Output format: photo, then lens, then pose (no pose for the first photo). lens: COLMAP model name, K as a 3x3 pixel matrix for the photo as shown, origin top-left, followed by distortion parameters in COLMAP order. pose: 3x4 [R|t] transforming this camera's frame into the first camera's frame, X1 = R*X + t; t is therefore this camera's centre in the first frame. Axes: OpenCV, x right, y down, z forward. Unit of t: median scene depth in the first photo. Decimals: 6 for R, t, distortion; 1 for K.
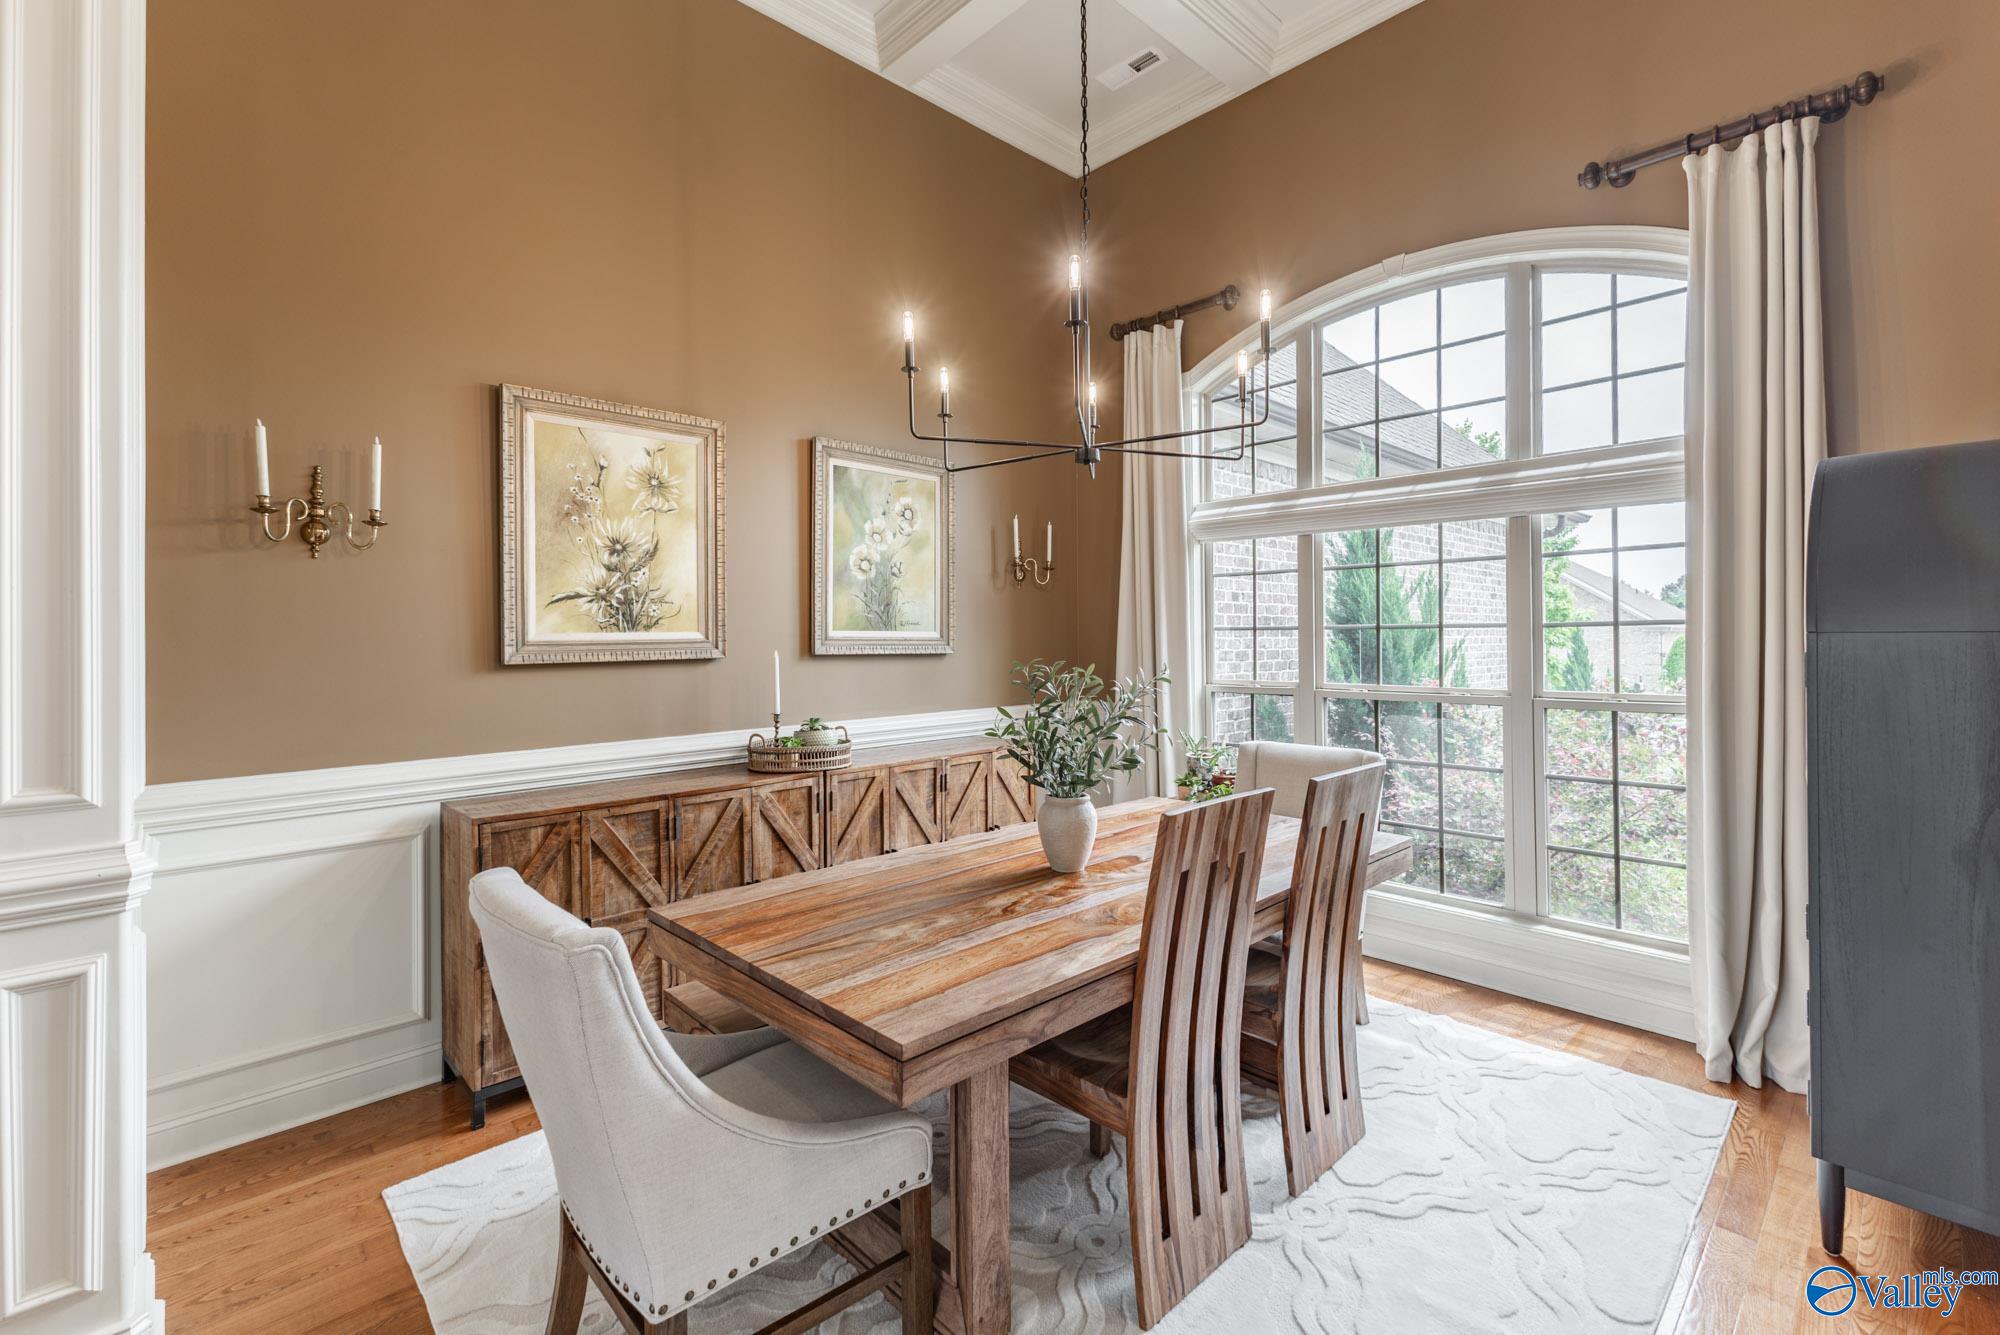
lens RADIAL K [[875.8, 0, 1000.1], [0, 875.8, 644.3], [0, 0, 1]] dist [0.000699, 0.000005]
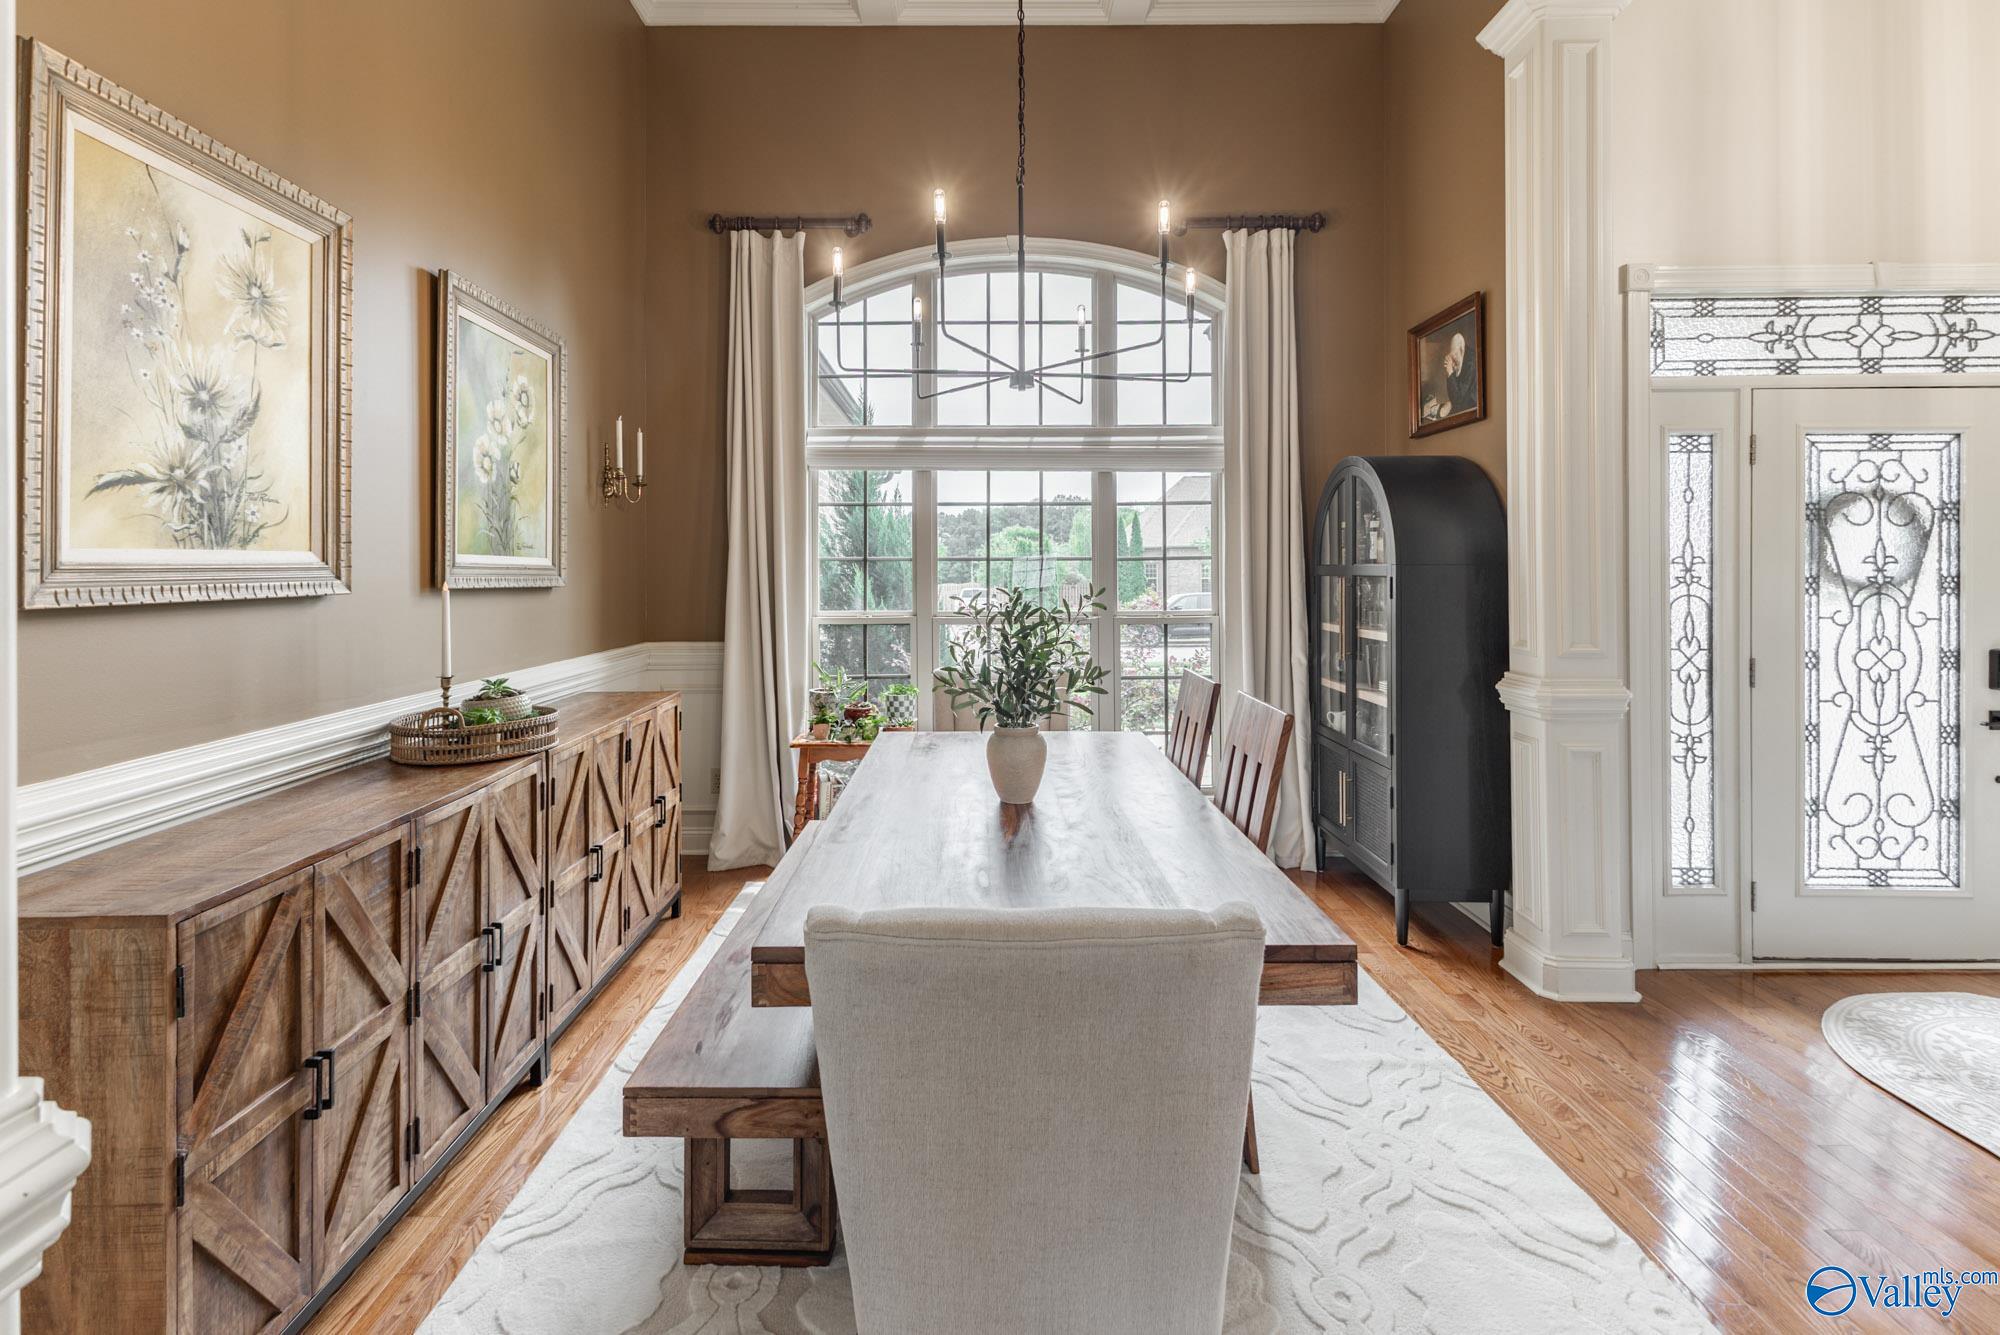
lens RADIAL K [[927.2, 0, 1004.4], [0, 927.2, 571.9], [0, 0, 1]] dist [-0.000716, -0.000523]
pose [[0.662509, 0.005915, 0.749030, -0.526923], [0.001115, 0.999960, -0.008883, 0.006380], [-0.749053, 0.006721, 0.662476, 0.223201]]
